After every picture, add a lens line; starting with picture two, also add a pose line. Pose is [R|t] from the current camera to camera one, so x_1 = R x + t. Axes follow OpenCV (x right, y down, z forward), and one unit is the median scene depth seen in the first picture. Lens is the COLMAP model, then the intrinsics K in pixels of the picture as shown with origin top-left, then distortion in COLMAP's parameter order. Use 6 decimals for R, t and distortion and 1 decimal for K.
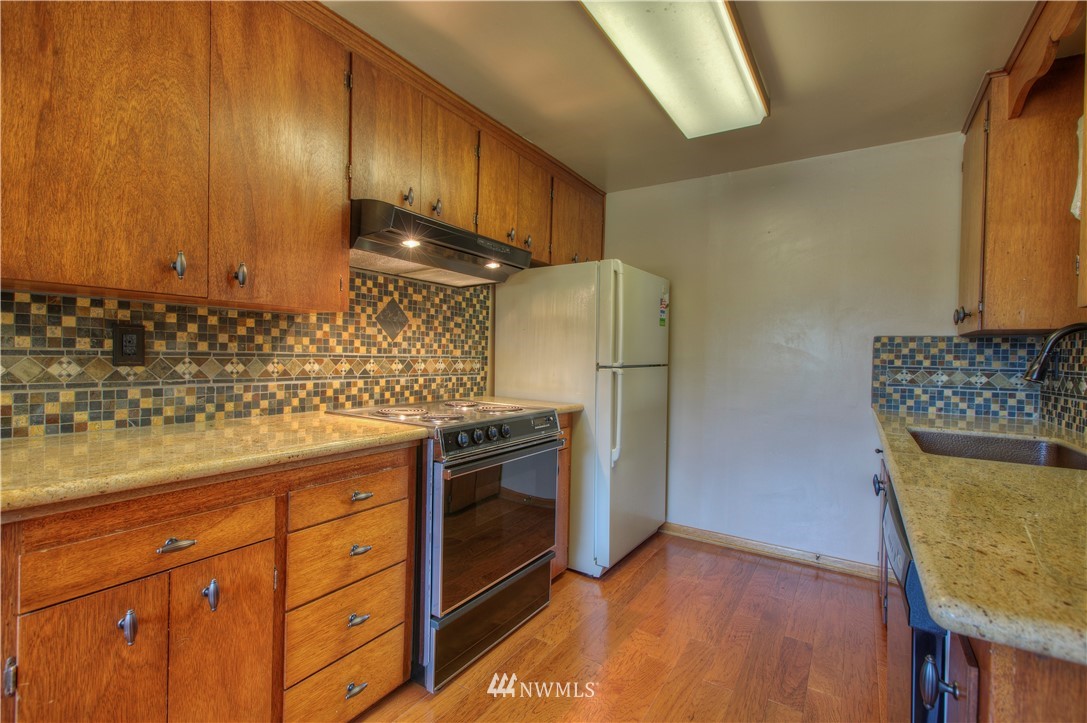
lens RADIAL K [[492.2, 0, 541.5], [0, 492.2, 361.1], [0, 0, 1]] dist [0.000813, -0.000021]
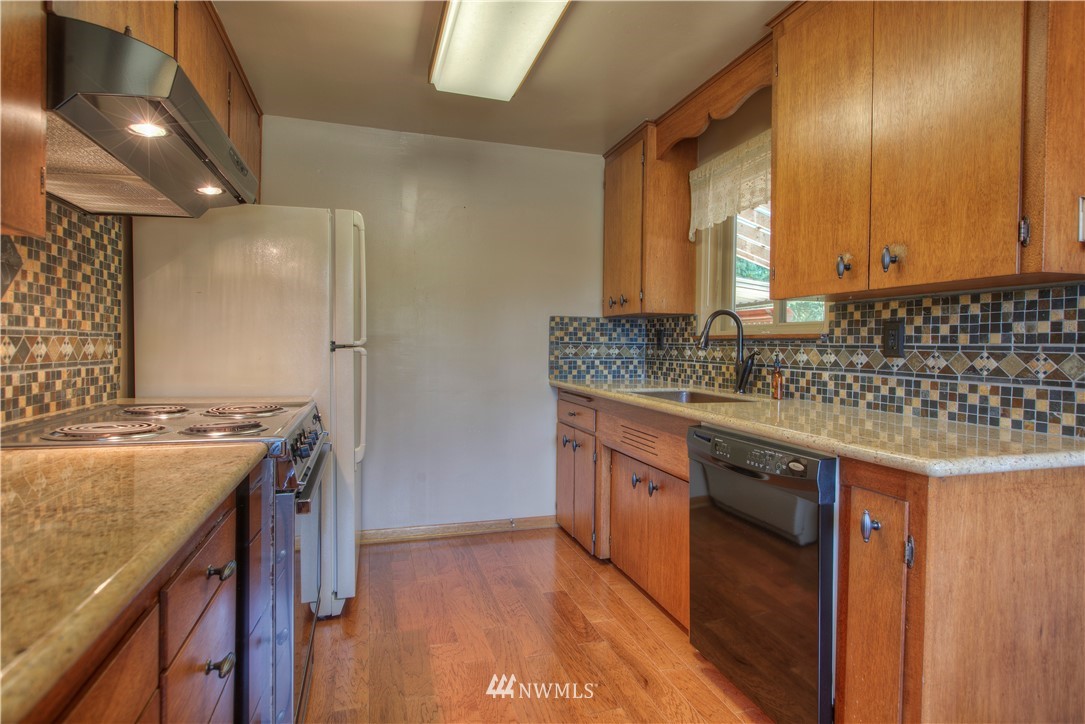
lens RADIAL K [[567.1, 0, 541.9], [0, 567.1, 355.4], [0, 0, 1]] dist [-0.002546, -0.000109]
pose [[0.641152, -0.027081, 0.766936, -0.371039], [0.012707, 0.999615, 0.024674, 0.008615], [-0.767309, -0.006074, 0.641249, 0.179090]]
